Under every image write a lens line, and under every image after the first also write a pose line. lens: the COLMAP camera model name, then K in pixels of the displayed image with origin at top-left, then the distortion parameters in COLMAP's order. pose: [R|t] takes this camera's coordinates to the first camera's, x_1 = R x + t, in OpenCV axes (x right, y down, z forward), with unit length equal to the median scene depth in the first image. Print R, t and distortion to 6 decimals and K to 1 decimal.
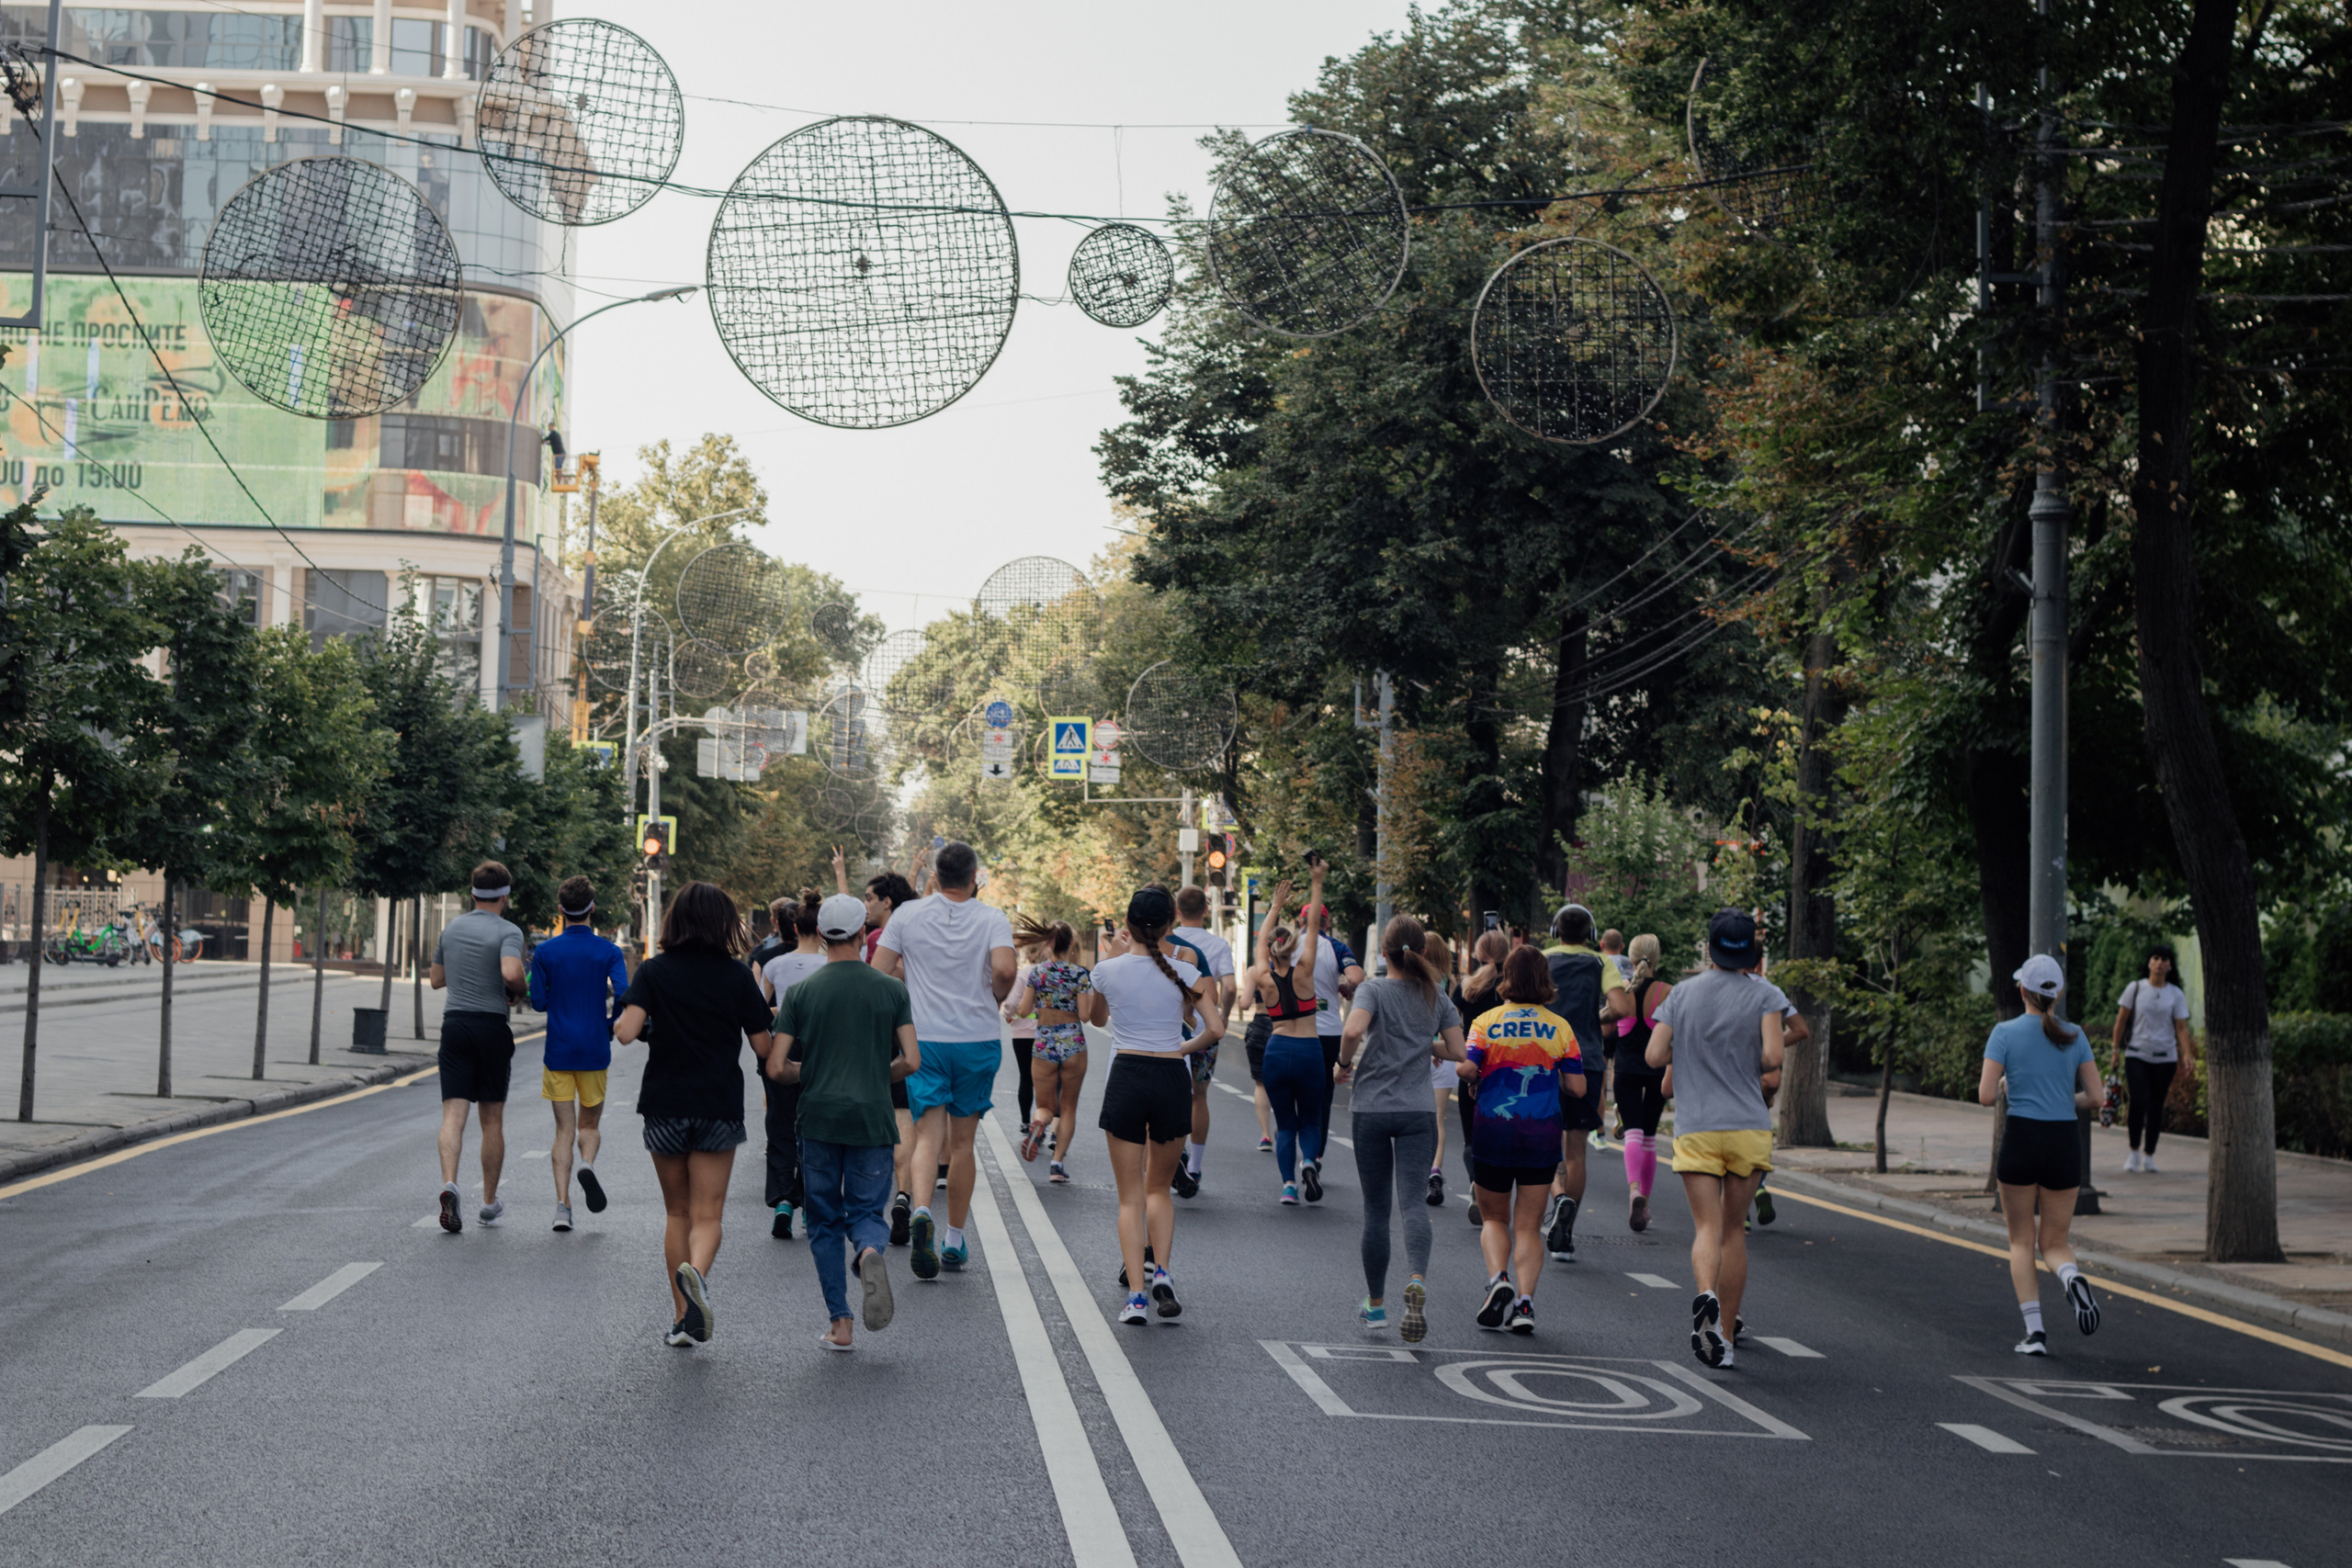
lens RADIAL K [[5713.5, 0, 1176.0], [0, 5713.5, 784.0], [0, 0, 1]] dist [-0.051760, -0.061706]
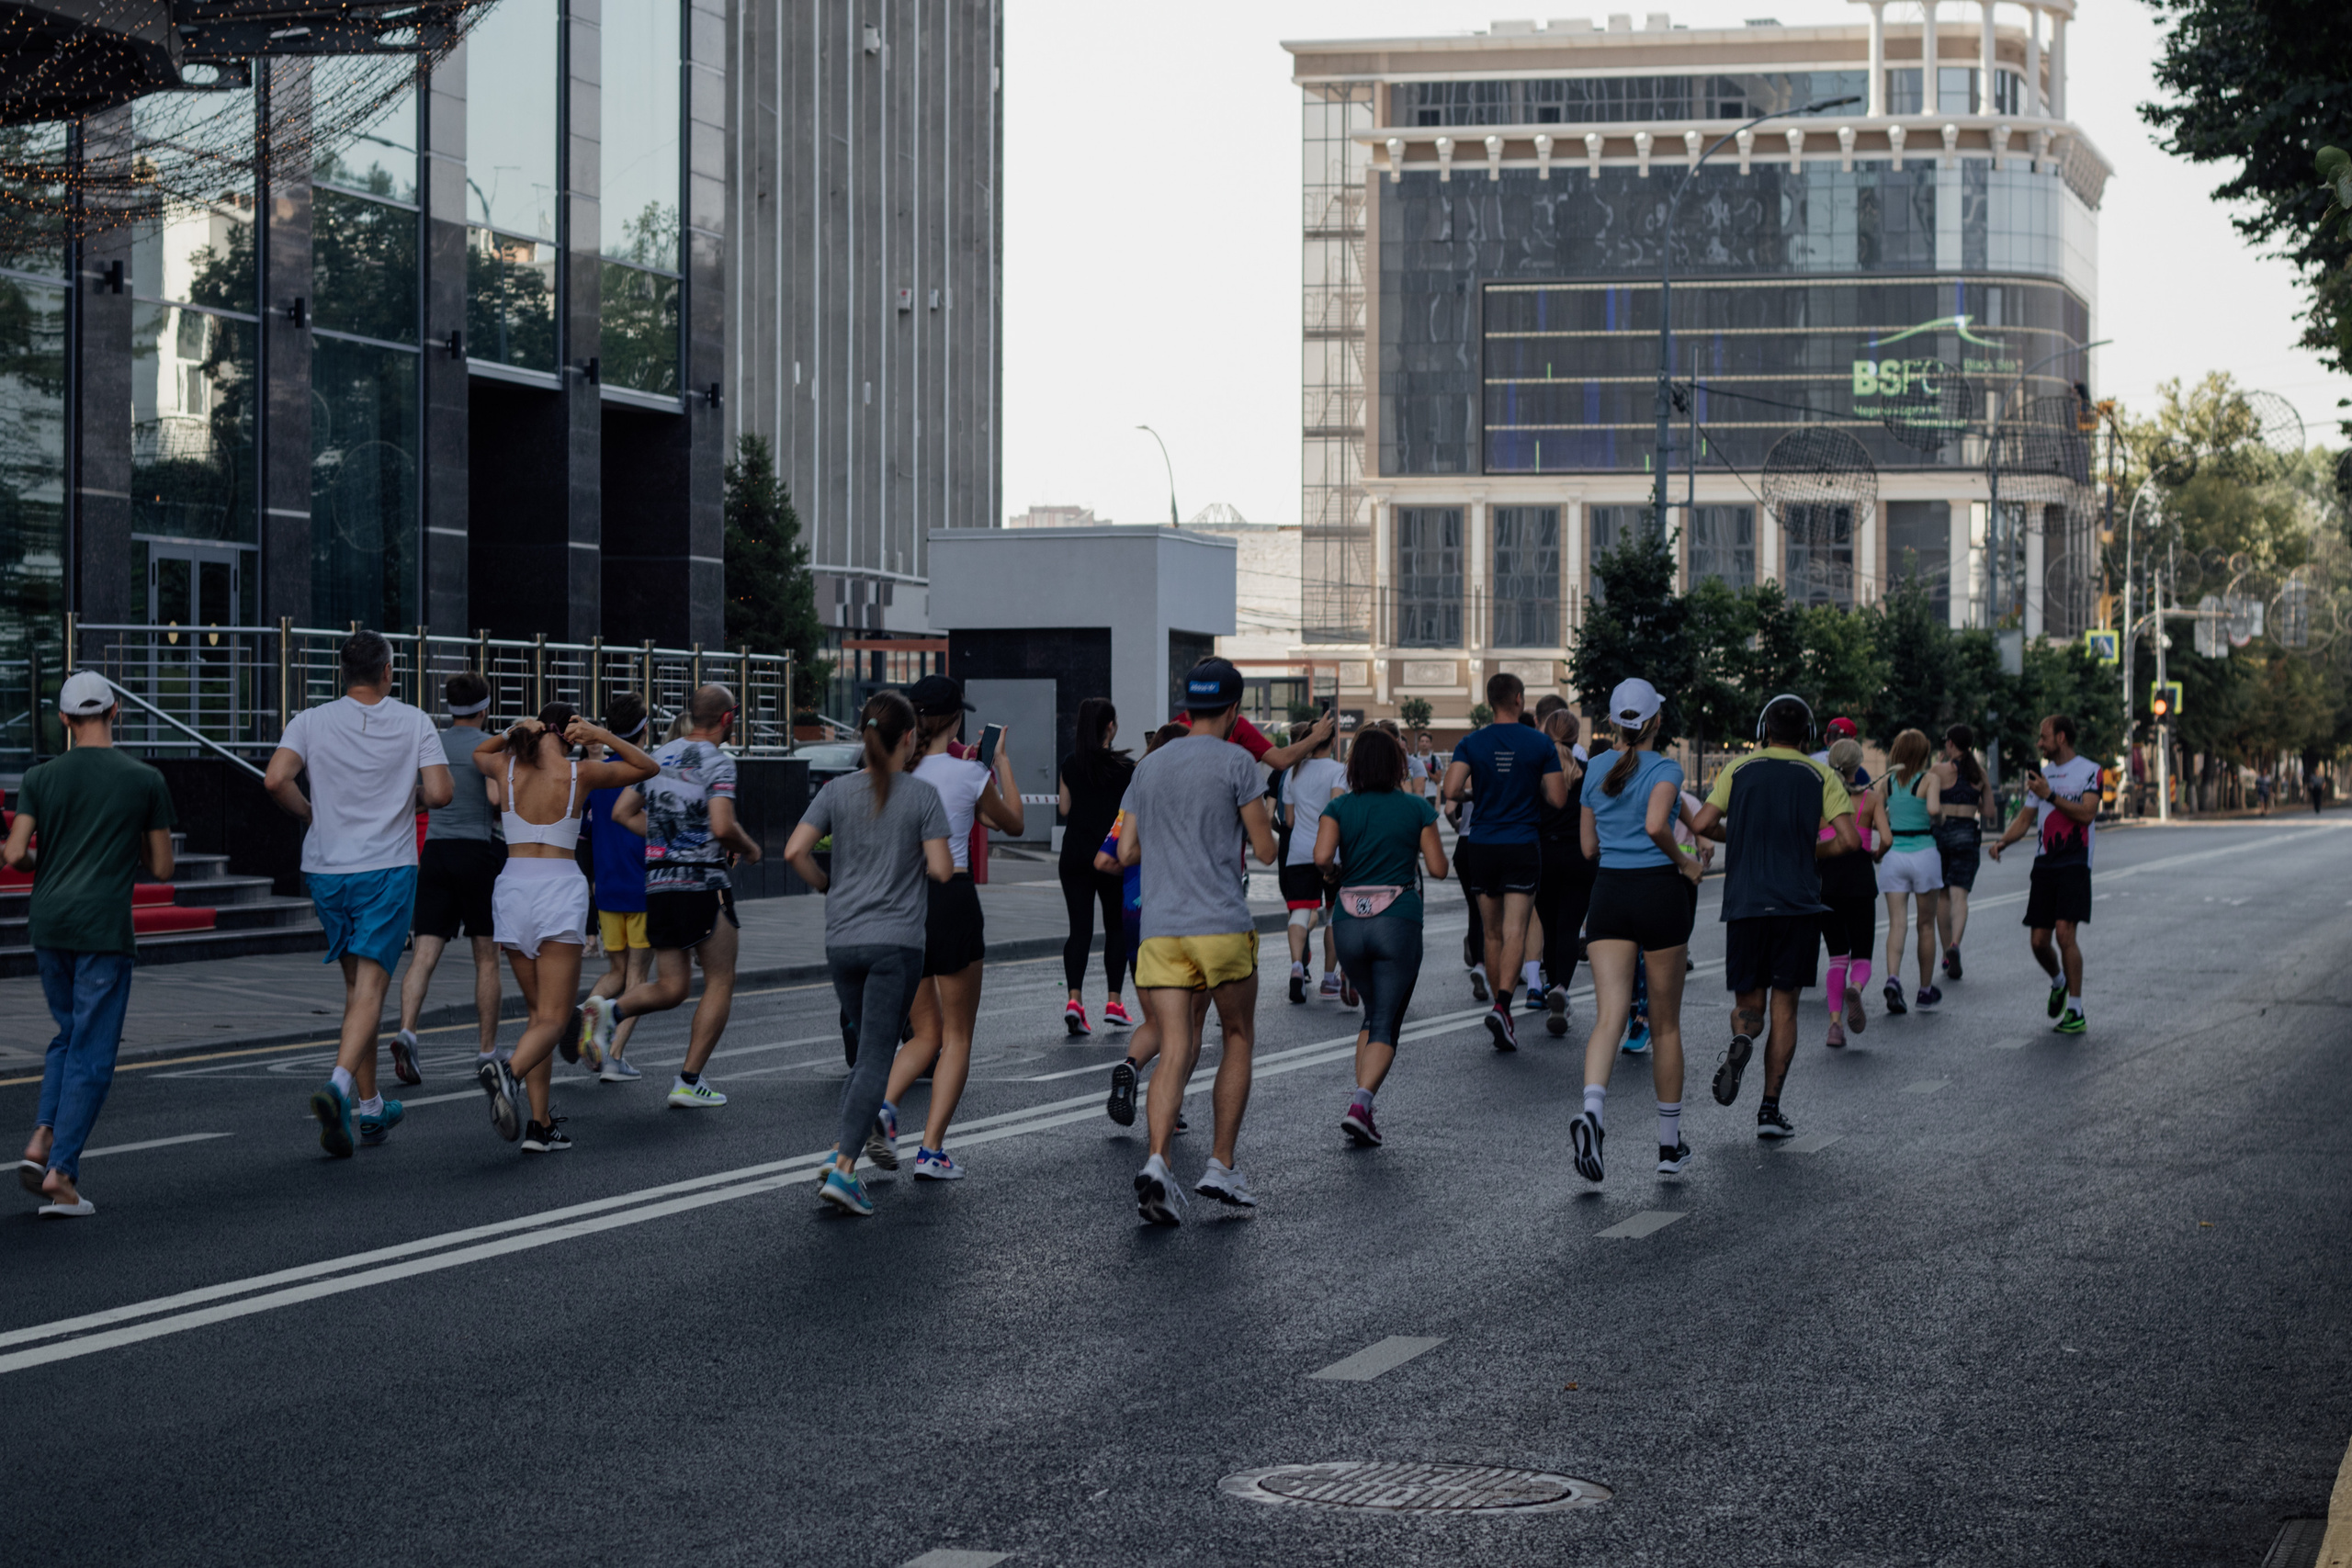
lens RADIAL K [[5713.5, 0, 1176.0], [0, 5713.5, 784.0], [0, 0, 1]] dist [-0.051760, -0.061706]
pose [[0.958997, -0.029865, -0.281840, 0.055400], [0.036872, 0.999128, 0.019591, -0.004966], [0.281009, -0.029180, 0.959261, -0.285924]]
